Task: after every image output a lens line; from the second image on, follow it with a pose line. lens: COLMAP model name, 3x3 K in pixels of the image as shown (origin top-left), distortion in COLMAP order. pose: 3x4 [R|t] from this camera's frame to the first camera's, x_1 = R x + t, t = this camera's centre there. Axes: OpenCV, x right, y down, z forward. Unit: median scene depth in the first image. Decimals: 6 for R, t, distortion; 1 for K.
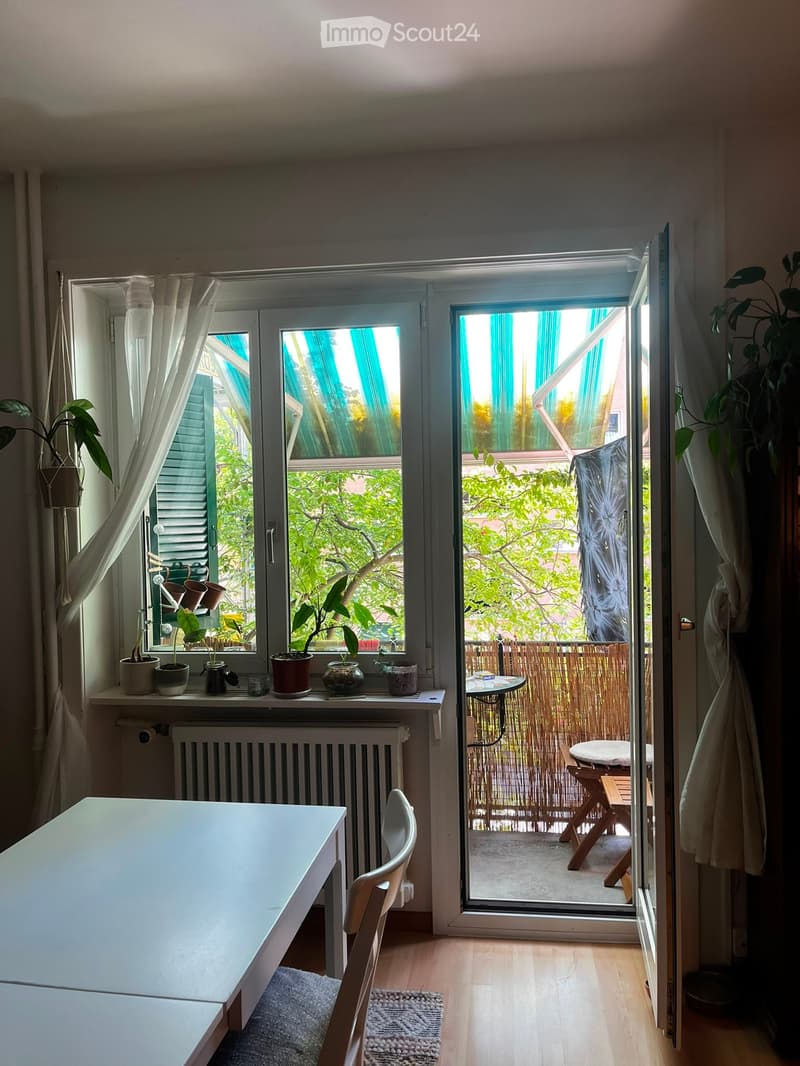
lens RADIAL K [[804.4, 0, 404.6], [0, 804.4, 537.6], [0, 0, 1]] dist [0.088340, -0.135680]
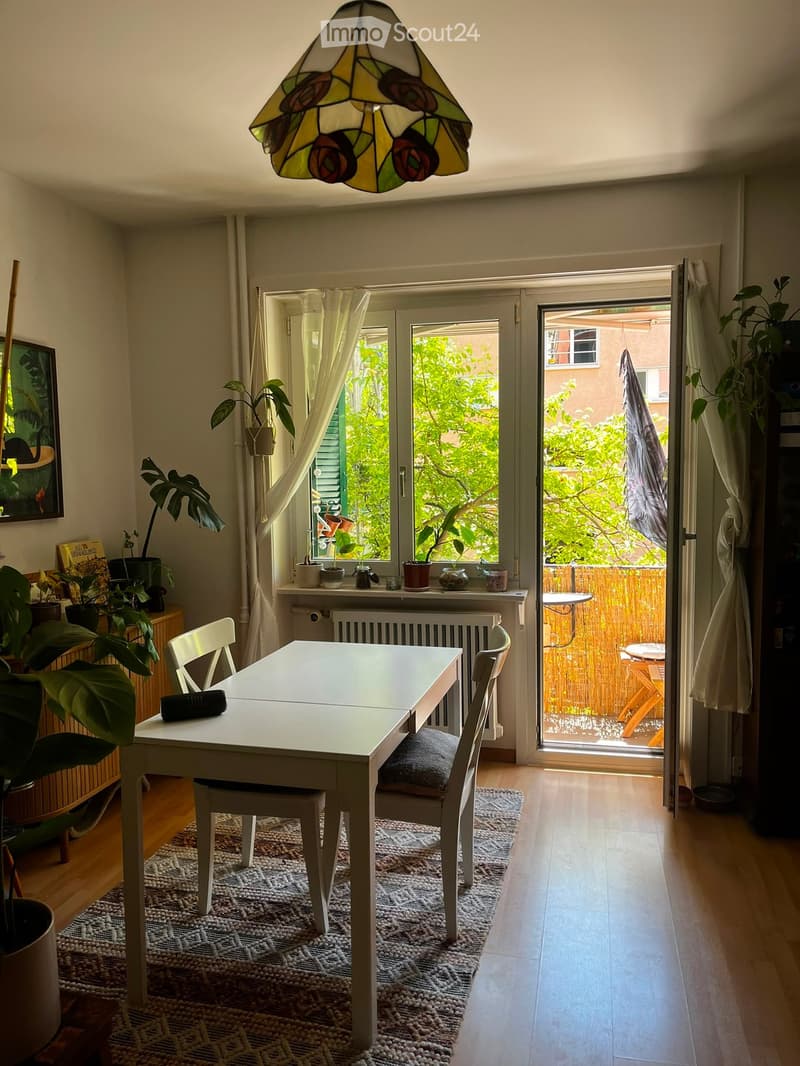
lens RADIAL K [[804.4, 0, 404.6], [0, 804.4, 537.6], [0, 0, 1]] dist [0.088340, -0.135680]
pose [[0.994660, 0.015055, -0.102106, -0.019930], [-0.009228, 0.998314, 0.057300, 0.023516], [0.102797, -0.056052, 0.993122, -0.387800]]
